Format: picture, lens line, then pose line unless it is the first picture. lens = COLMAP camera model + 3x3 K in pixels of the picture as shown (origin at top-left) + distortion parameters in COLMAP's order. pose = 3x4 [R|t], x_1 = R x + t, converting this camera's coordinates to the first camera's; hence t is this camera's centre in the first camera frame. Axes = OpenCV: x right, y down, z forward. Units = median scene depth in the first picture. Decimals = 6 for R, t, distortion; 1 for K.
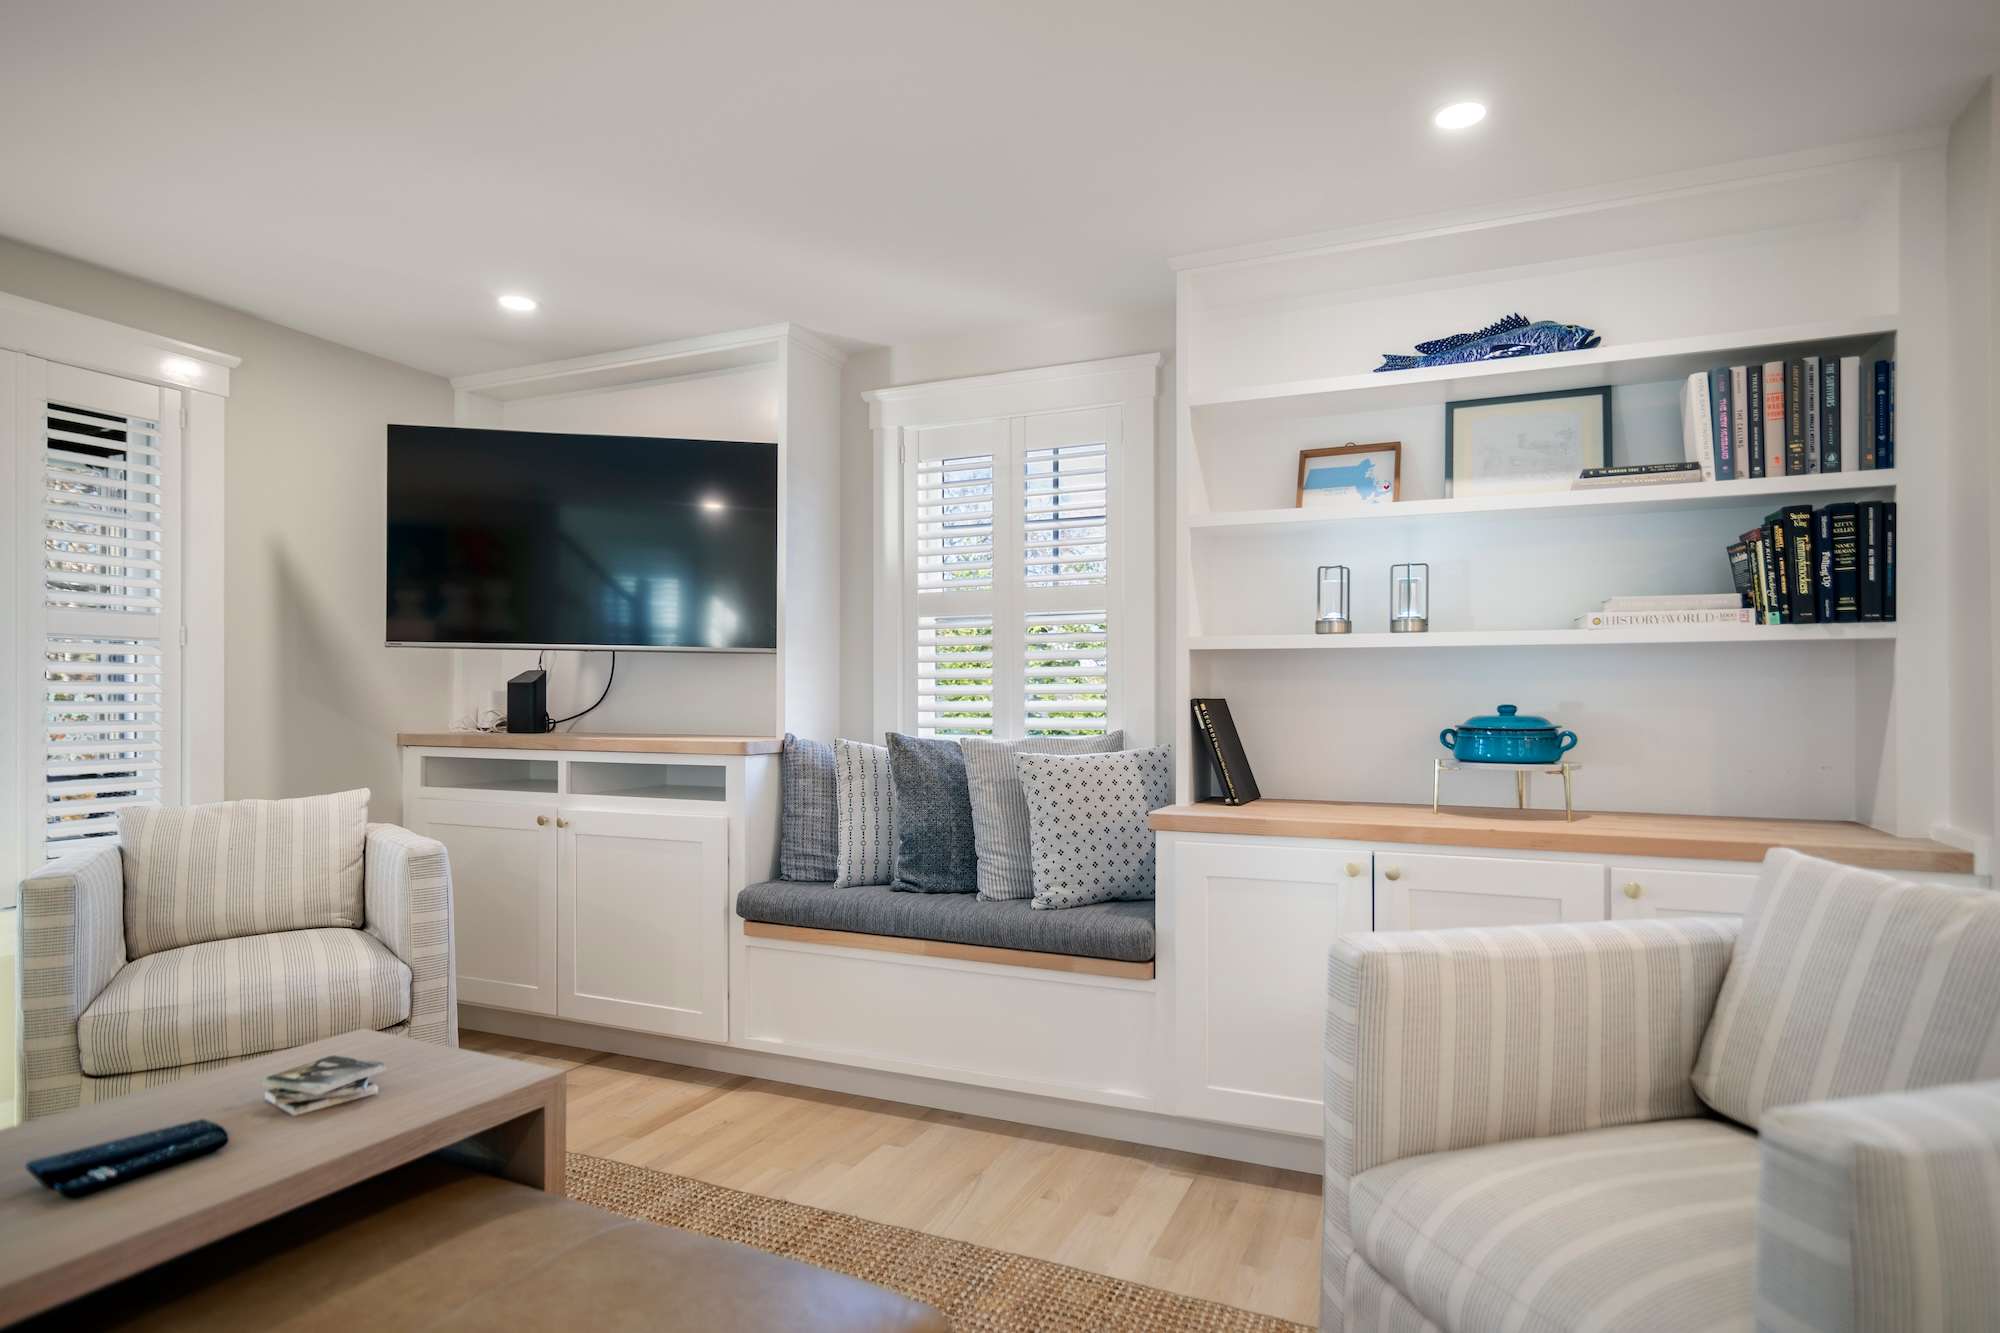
lens RADIAL K [[1081.2, 0, 1009.9], [0, 1081.2, 688.8], [0, 0, 1]] dist [0.004506, 0.000139]
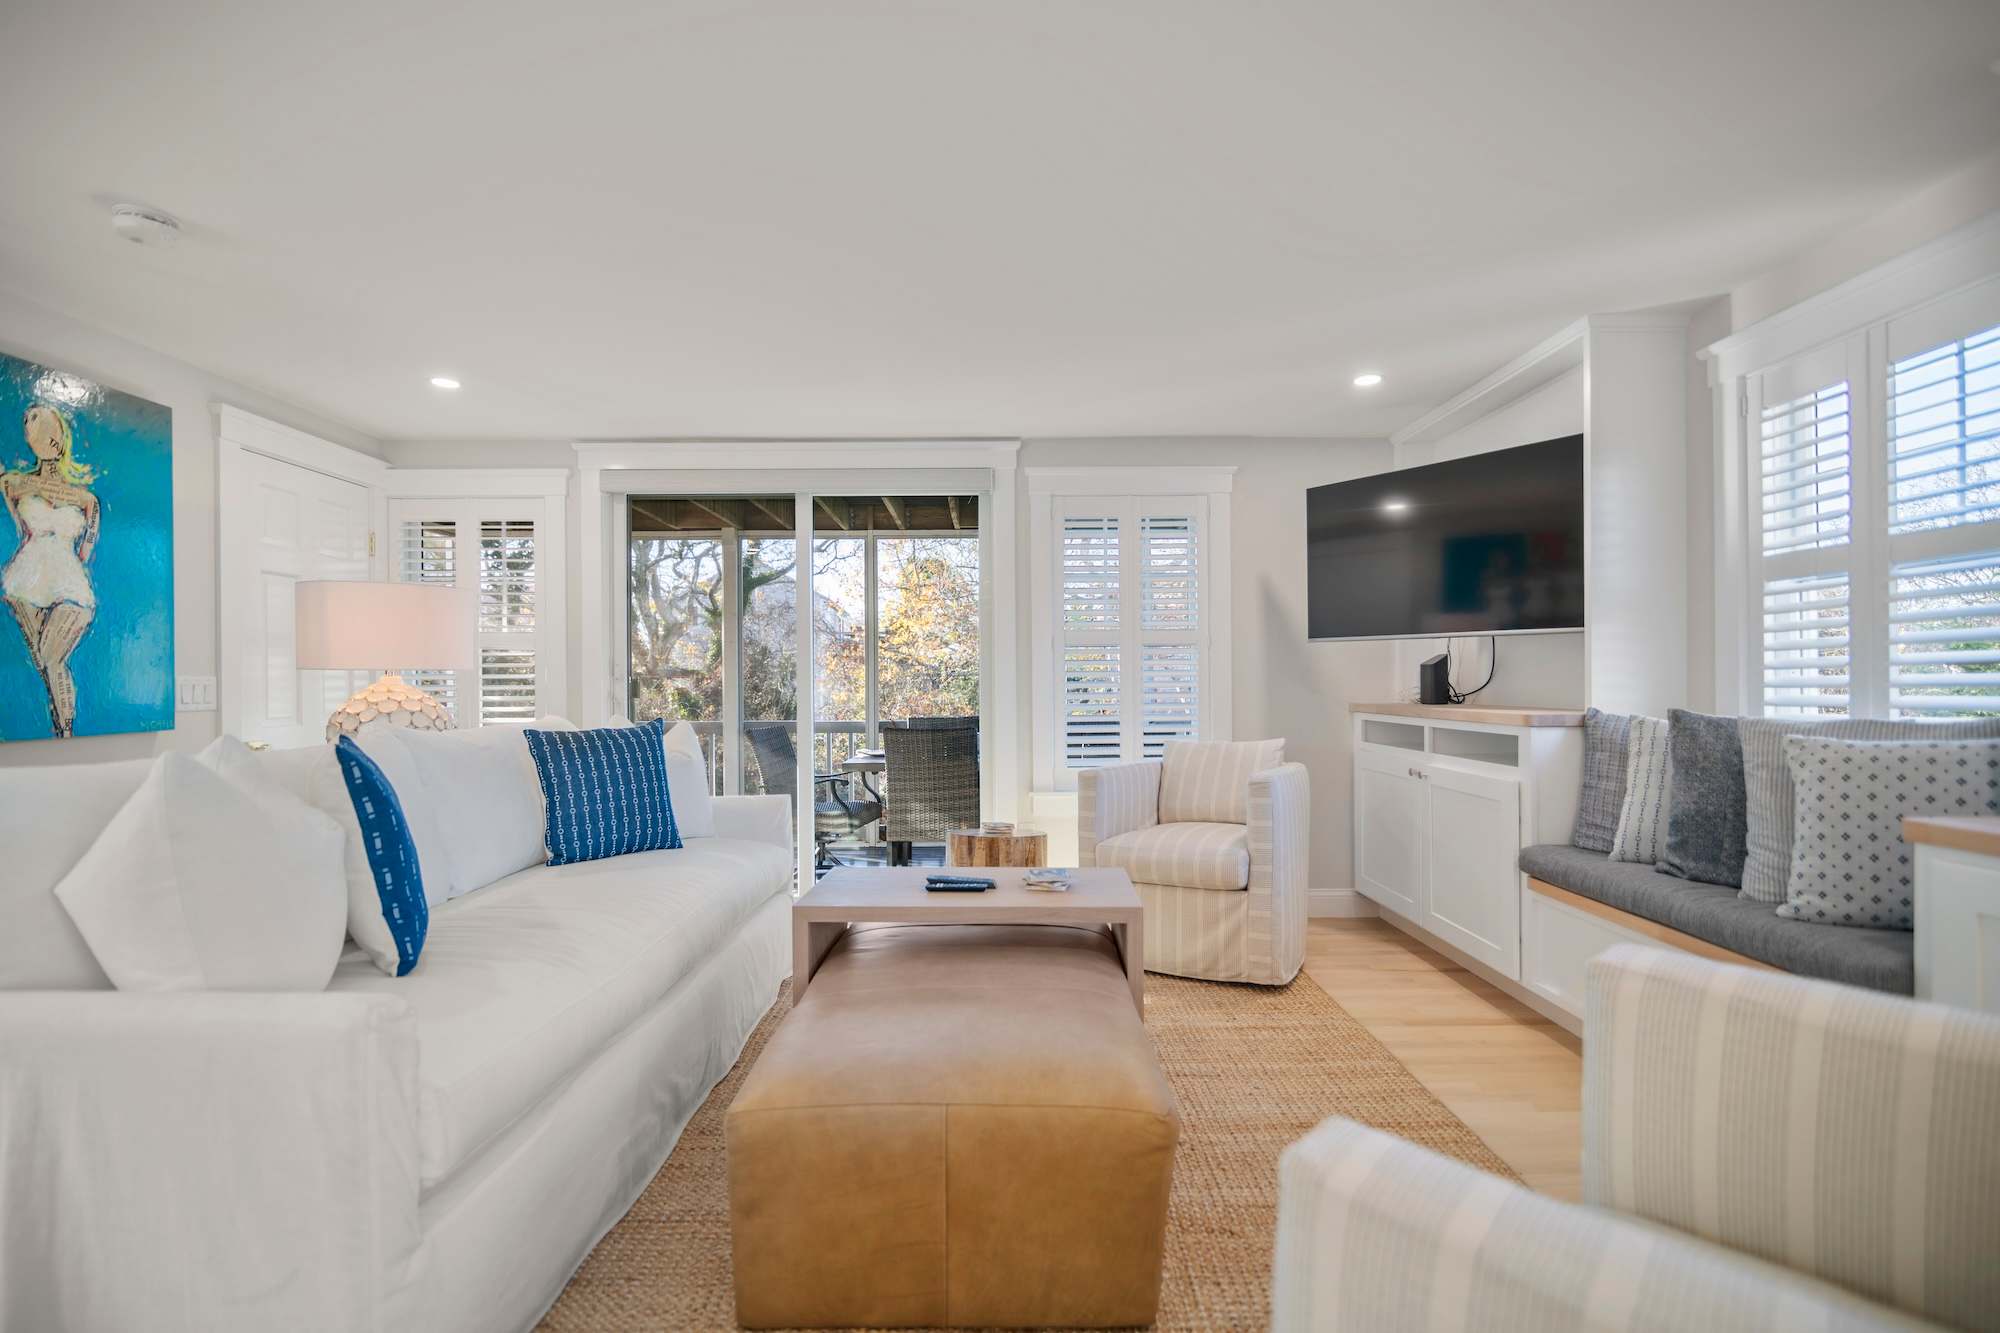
lens RADIAL K [[927.2, 0, 1000.0], [0, 927.2, 666.5], [0, 0, 1]] dist [0.000217, 0.000052]
pose [[0.407689, -0.019905, -0.912904, 0.440959], [0.018054, 0.999743, -0.013736, 0.003542], [0.912942, -0.010882, 0.407944, 0.130461]]
